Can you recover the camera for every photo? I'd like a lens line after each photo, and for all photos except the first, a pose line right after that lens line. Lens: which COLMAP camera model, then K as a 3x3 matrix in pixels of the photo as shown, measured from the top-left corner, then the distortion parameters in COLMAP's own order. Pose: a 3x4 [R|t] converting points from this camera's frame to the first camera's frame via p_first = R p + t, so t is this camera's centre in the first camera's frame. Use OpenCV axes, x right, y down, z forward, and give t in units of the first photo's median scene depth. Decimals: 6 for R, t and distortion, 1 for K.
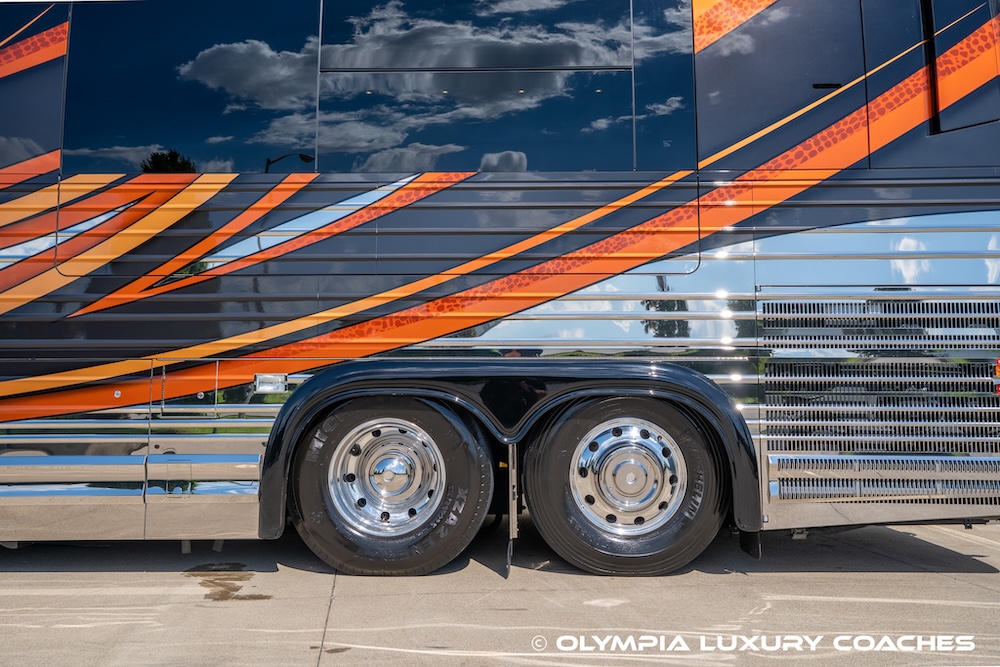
lens RADIAL K [[830.3, 0, 499.9], [0, 830.3, 315.9], [0, 0, 1]] dist [0.026761, 0.013055]
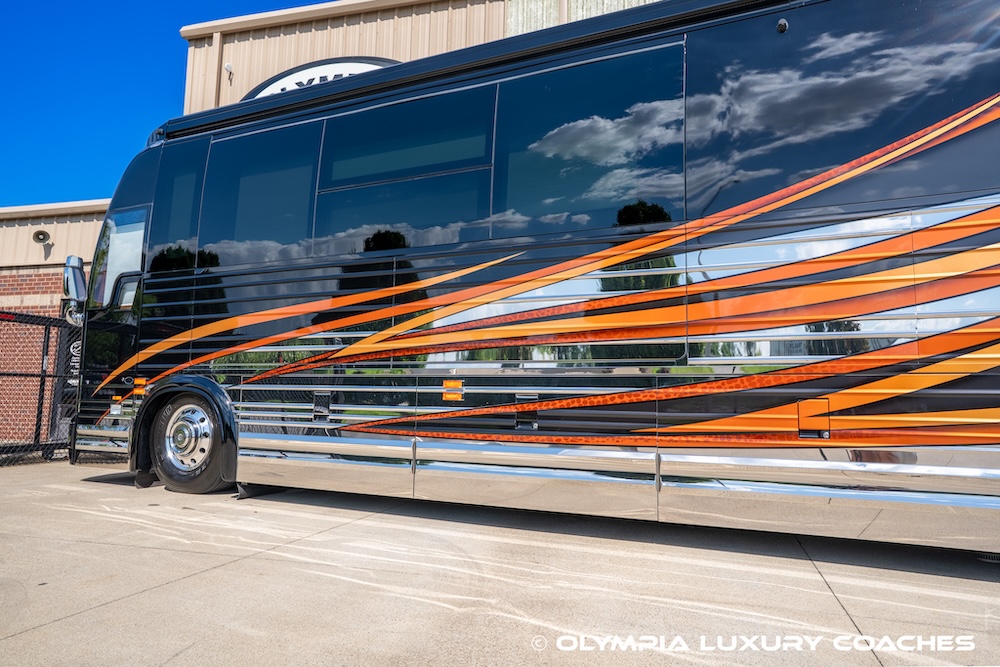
lens RADIAL K [[688.2, 0, 492.0], [0, 688.2, 330.2], [0, 0, 1]] dist [-0.004714, -0.000275]
pose [[0.906037, -0.028057, -0.422267, -0.913681], [0.023564, 0.999597, -0.015856, -0.000126], [0.422541, 0.004416, 0.906333, -0.018127]]
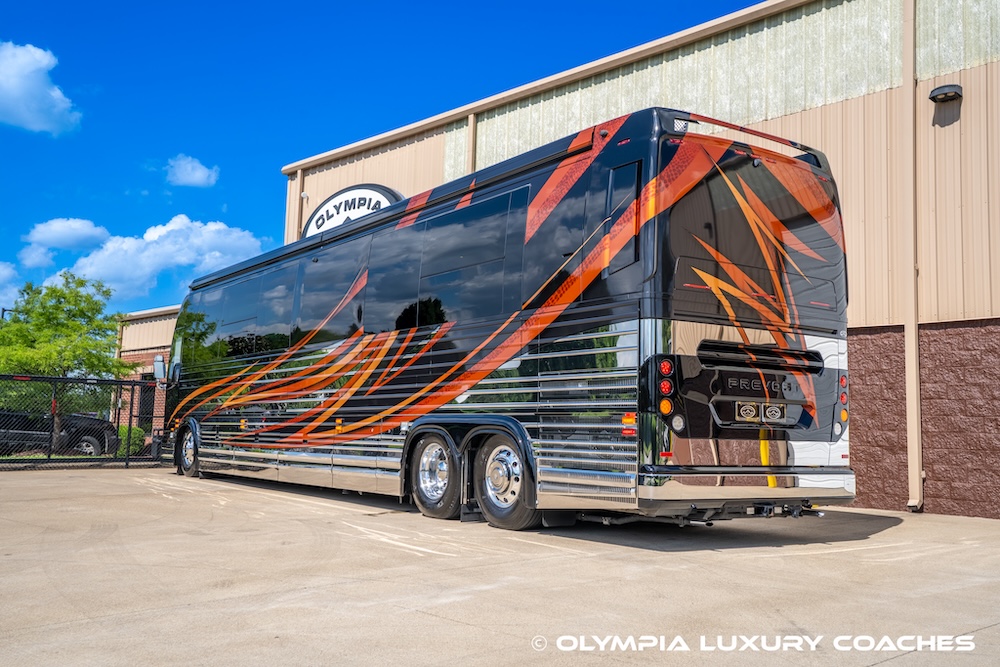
lens RADIAL K [[961.6, 0, 501.4], [0, 961.6, 327.2], [0, 0, 1]] dist [0.066860, 0.000000]
pose [[0.583549, -0.076364, -0.808479, 1.947126], [0.060648, 0.996887, -0.050386, -0.035293], [0.809810, -0.019630, 0.586364, -0.278533]]
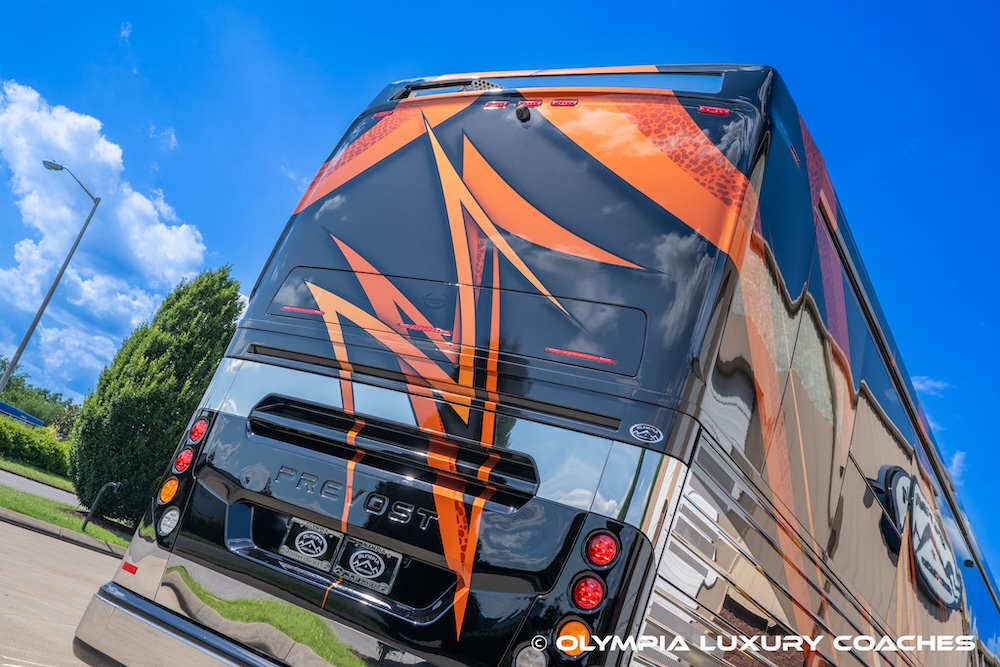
lens RADIAL K [[961.6, 0, 499.1], [0, 961.6, 329.4], [0, 0, 1]] dist [0.066860, 0.000000]
pose [[-0.467821, -0.444076, -0.764160, 1.391350], [-0.270525, 0.895057, -0.354528, 0.162946], [0.841404, 0.040869, -0.538860, 1.901854]]
